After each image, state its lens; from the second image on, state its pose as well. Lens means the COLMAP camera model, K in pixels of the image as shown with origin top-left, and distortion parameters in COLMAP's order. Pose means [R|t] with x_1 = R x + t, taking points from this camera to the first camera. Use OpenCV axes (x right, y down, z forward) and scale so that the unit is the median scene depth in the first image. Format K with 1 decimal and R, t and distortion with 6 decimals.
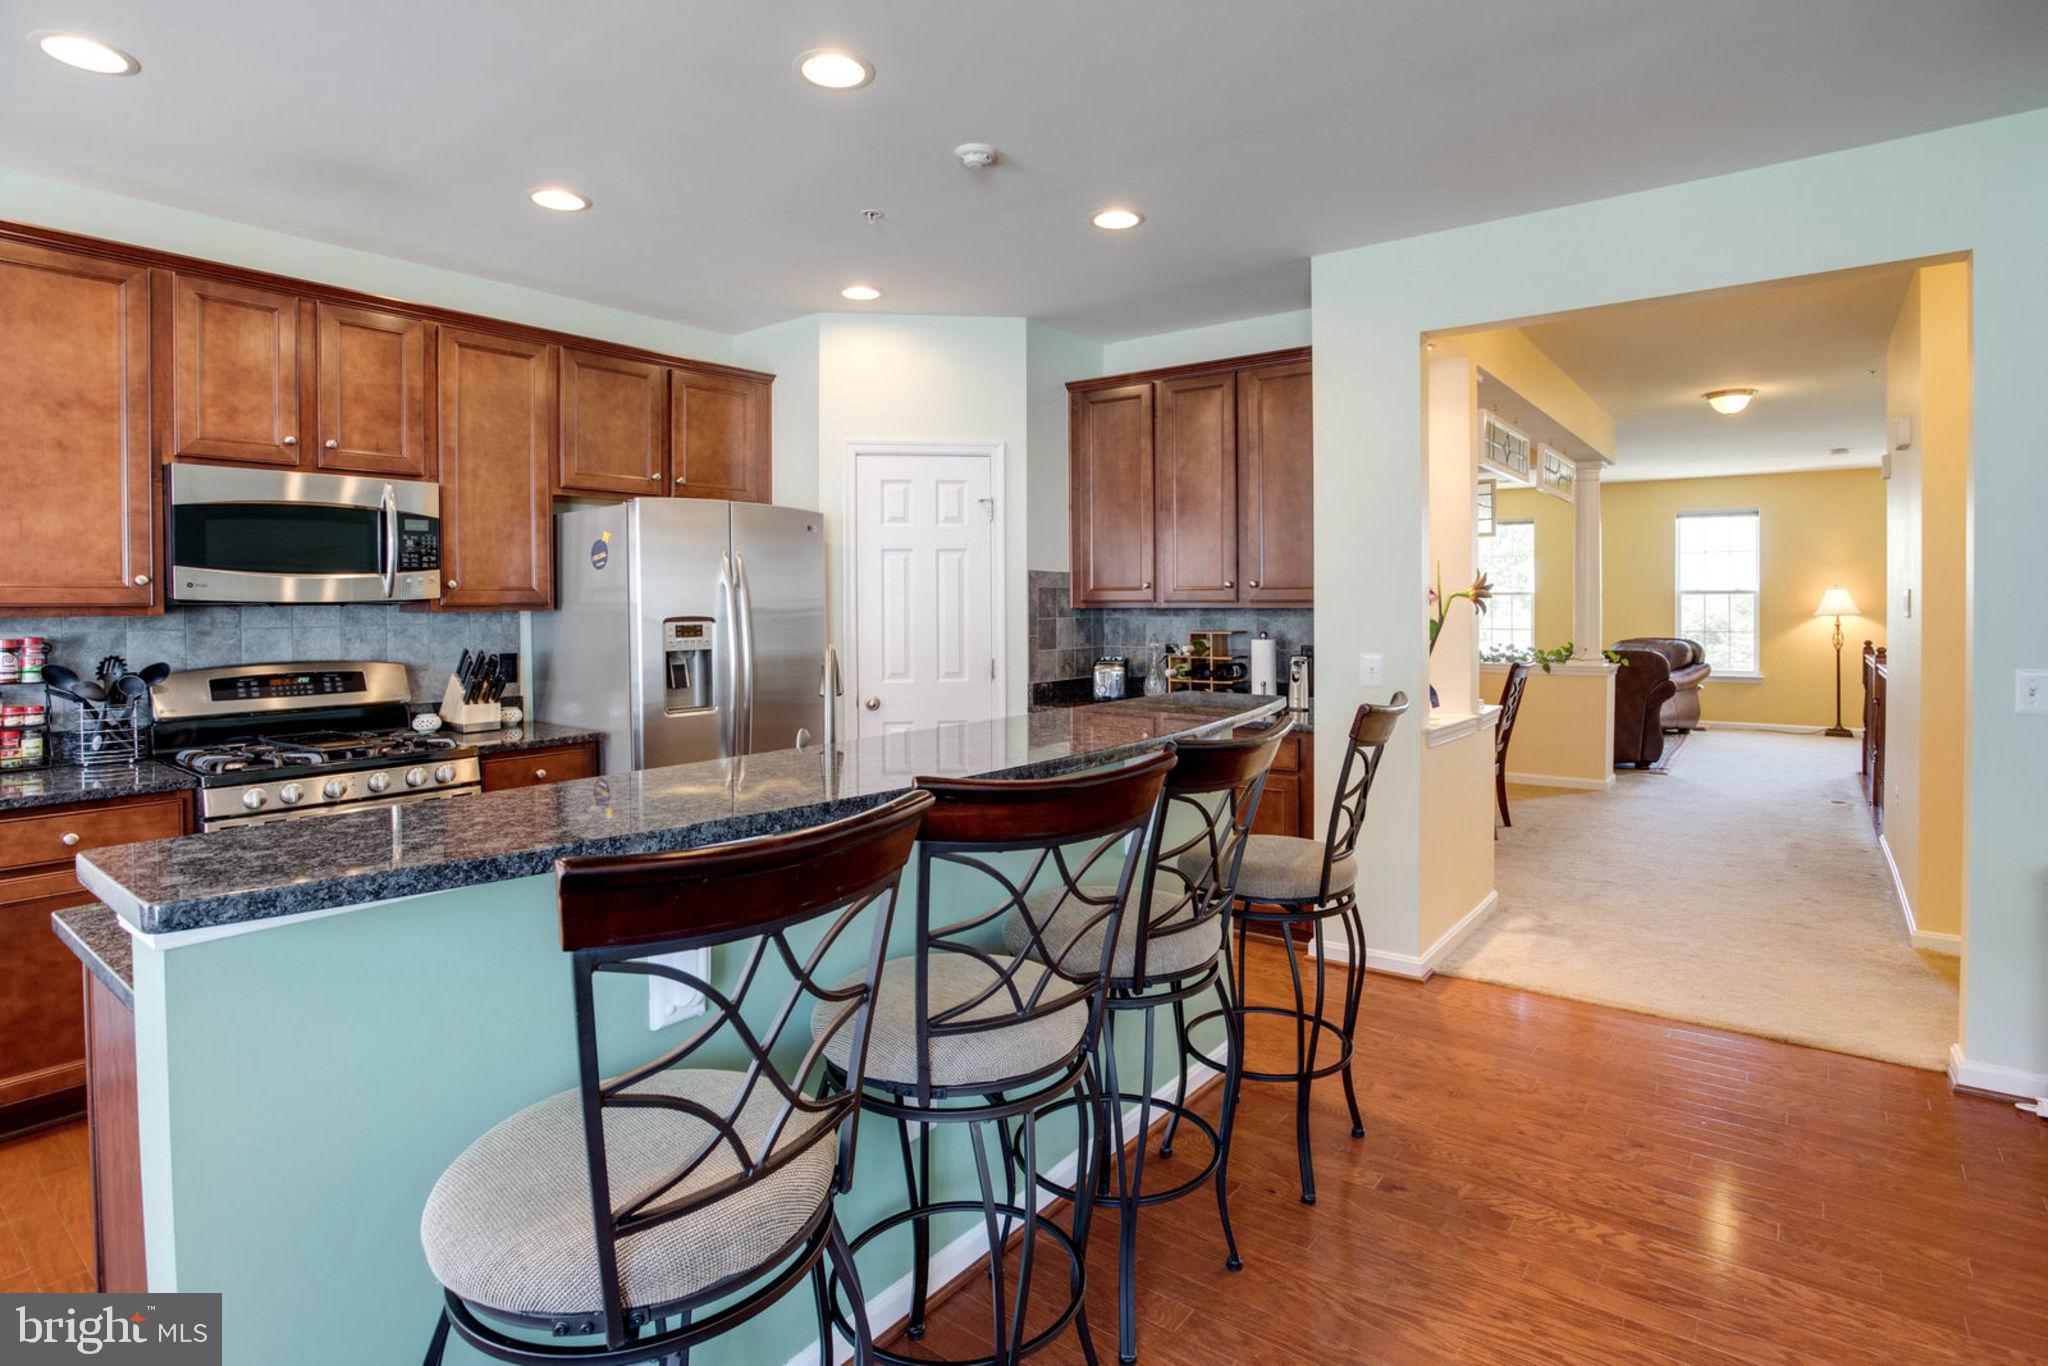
lens RADIAL K [[1027.9, 0, 1021.1], [0, 1027.9, 585.1], [0, 0, 1]] dist [-0.056754, 0.020573]
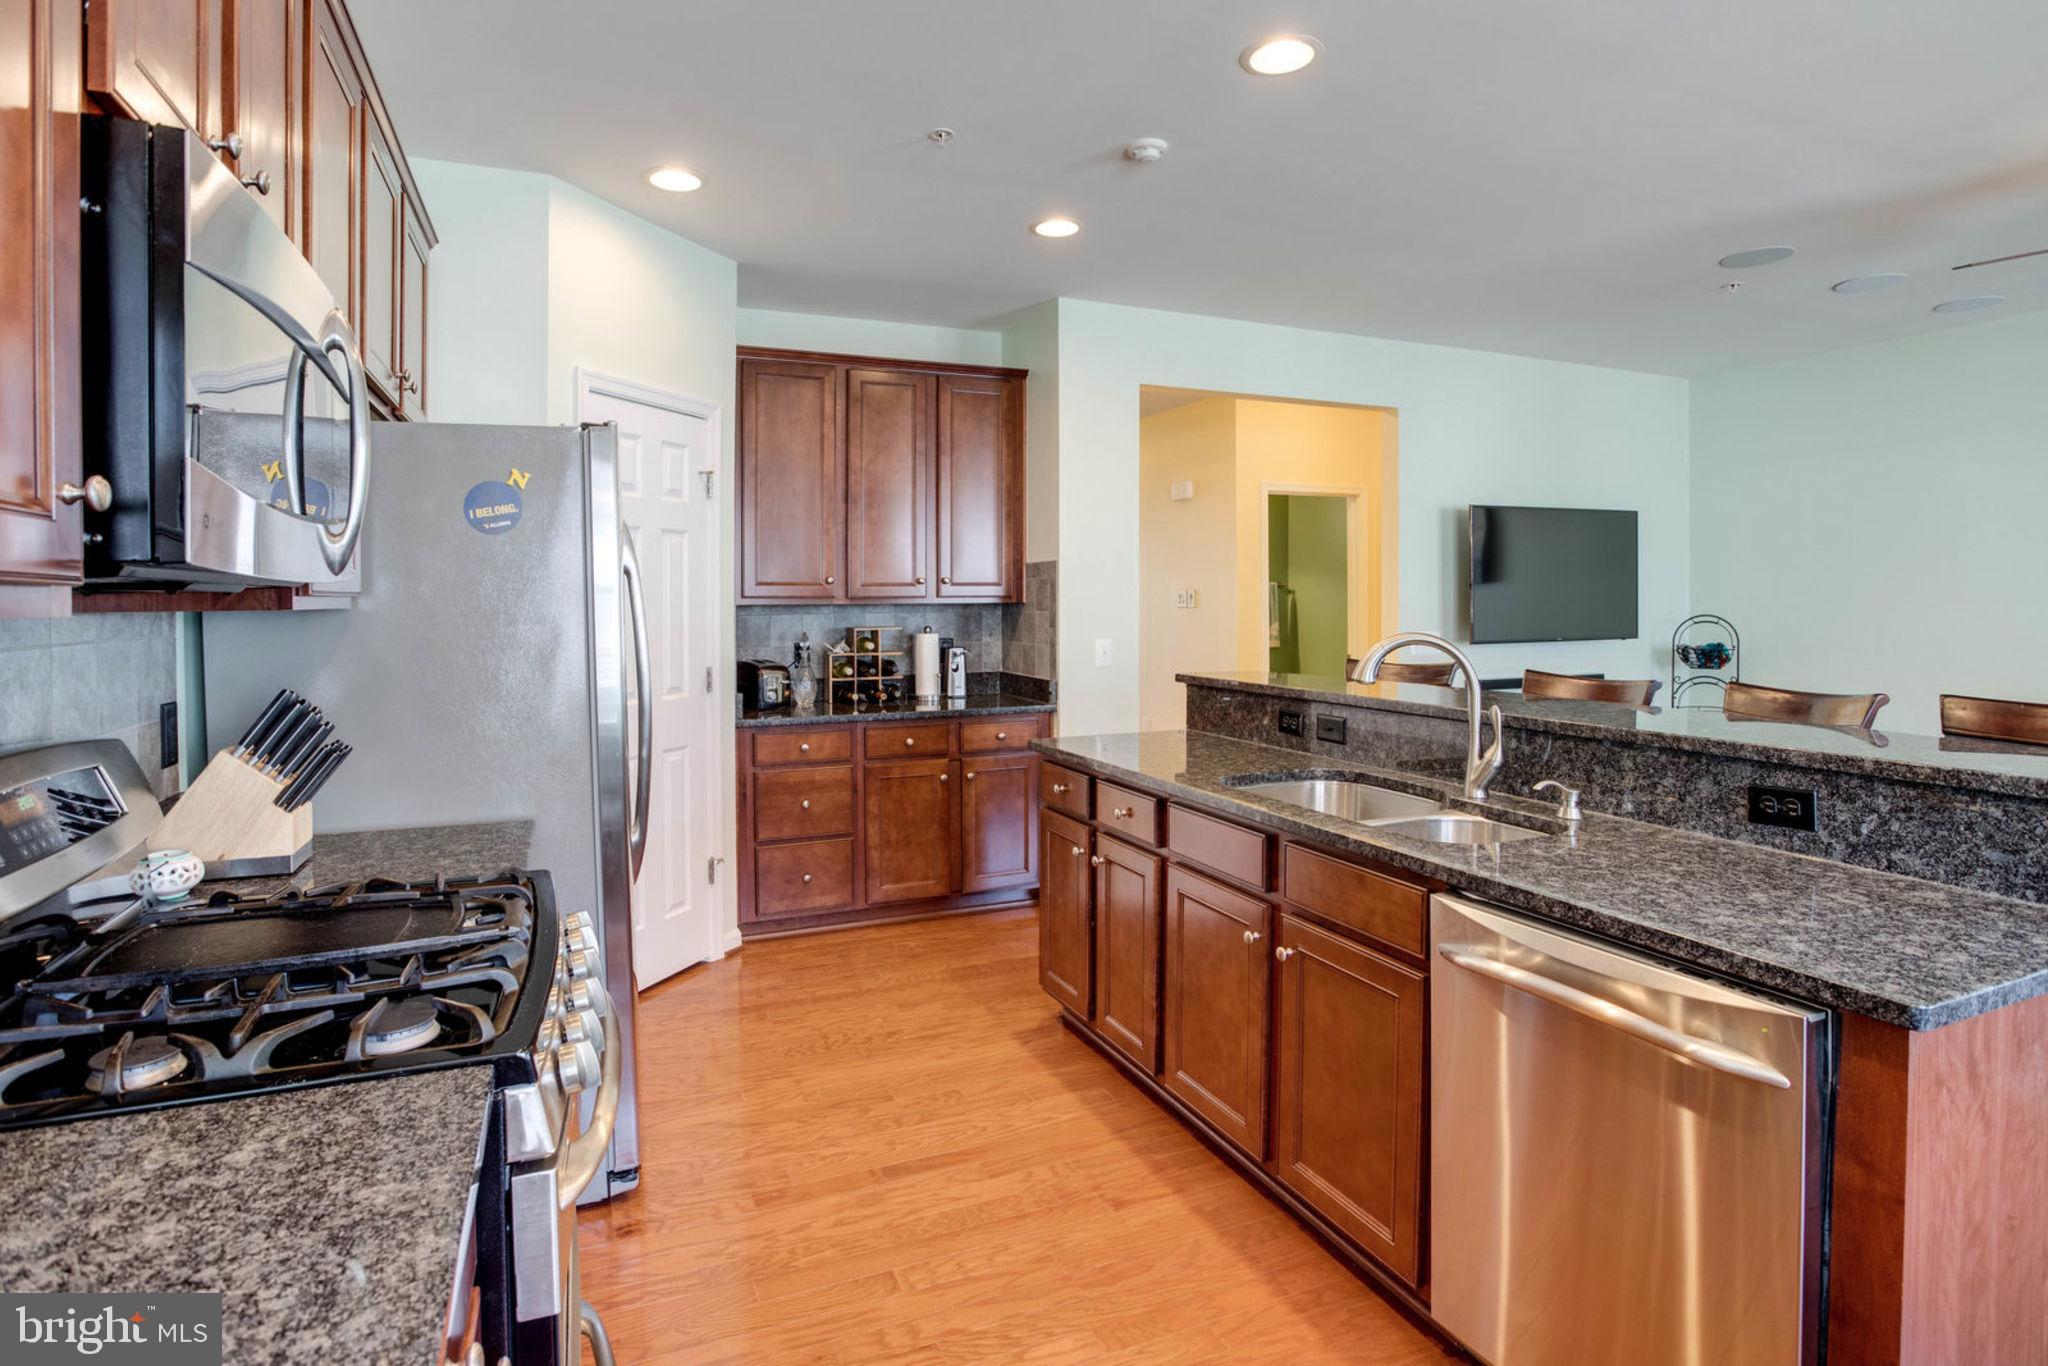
lens RADIAL K [[1027.9, 0, 1021.1], [0, 1027.9, 585.1], [0, 0, 1]] dist [-0.056754, 0.020573]
pose [[0.488832, 0.012170, 0.872293, -0.628289], [-0.006820, 0.999925, -0.010129, 0.013146], [-0.872351, -0.000998, 0.488879, 0.394432]]
